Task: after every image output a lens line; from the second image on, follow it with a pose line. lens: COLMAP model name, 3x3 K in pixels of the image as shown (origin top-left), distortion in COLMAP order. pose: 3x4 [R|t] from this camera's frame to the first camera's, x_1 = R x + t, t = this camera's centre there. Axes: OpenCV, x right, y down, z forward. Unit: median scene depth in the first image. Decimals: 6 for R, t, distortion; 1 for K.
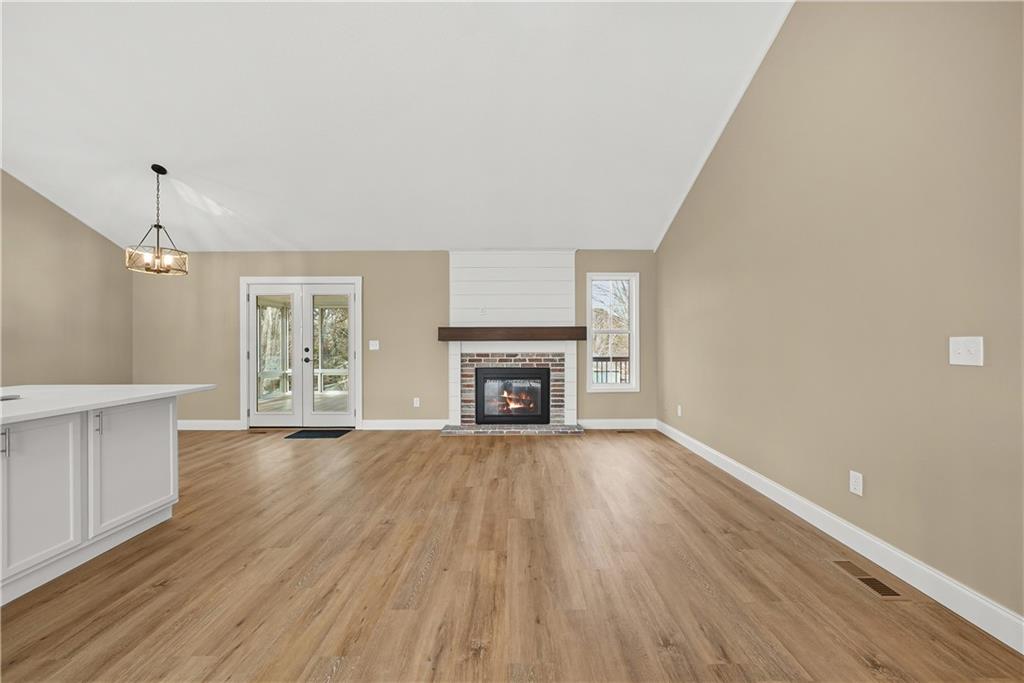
lens RADIAL K [[400.2, 0, 513.3], [0, 400.2, 342.4], [0, 0, 1]] dist [0.000560, 0.000046]
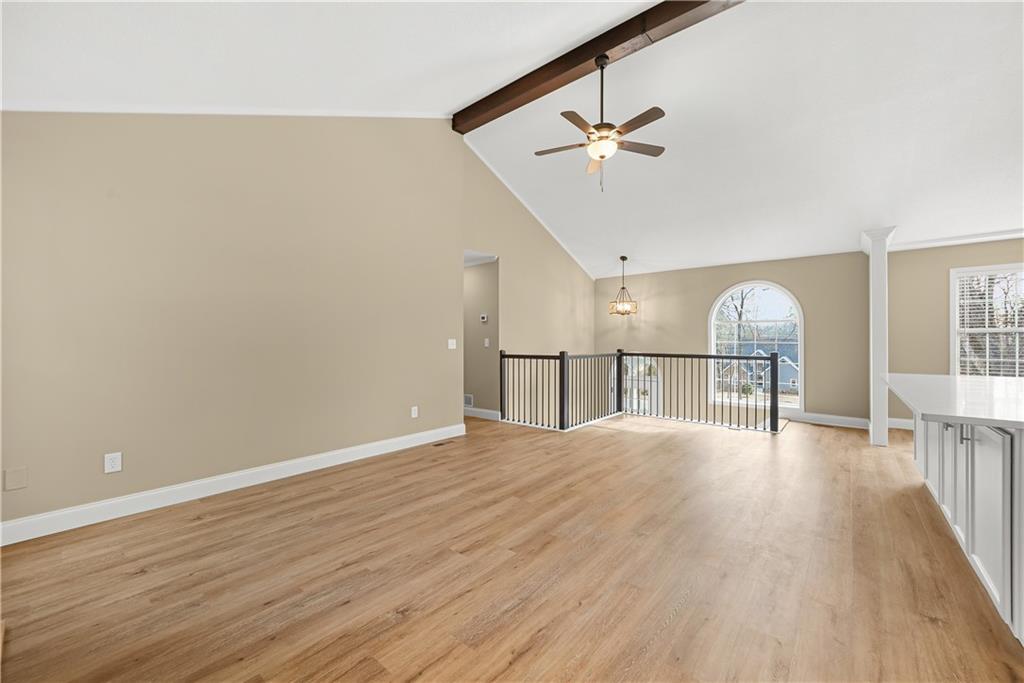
lens RADIAL K [[400.2, 0, 513.3], [0, 400.2, 341.3], [0, 0, 1]] dist [0.000560, 0.000046]
pose [[-0.764631, 0.000894, 0.644468, -0.637409], [0.000317, 0.999999, -0.001011, 0.000159], [-0.644469, -0.000569, -0.764630, 1.751831]]
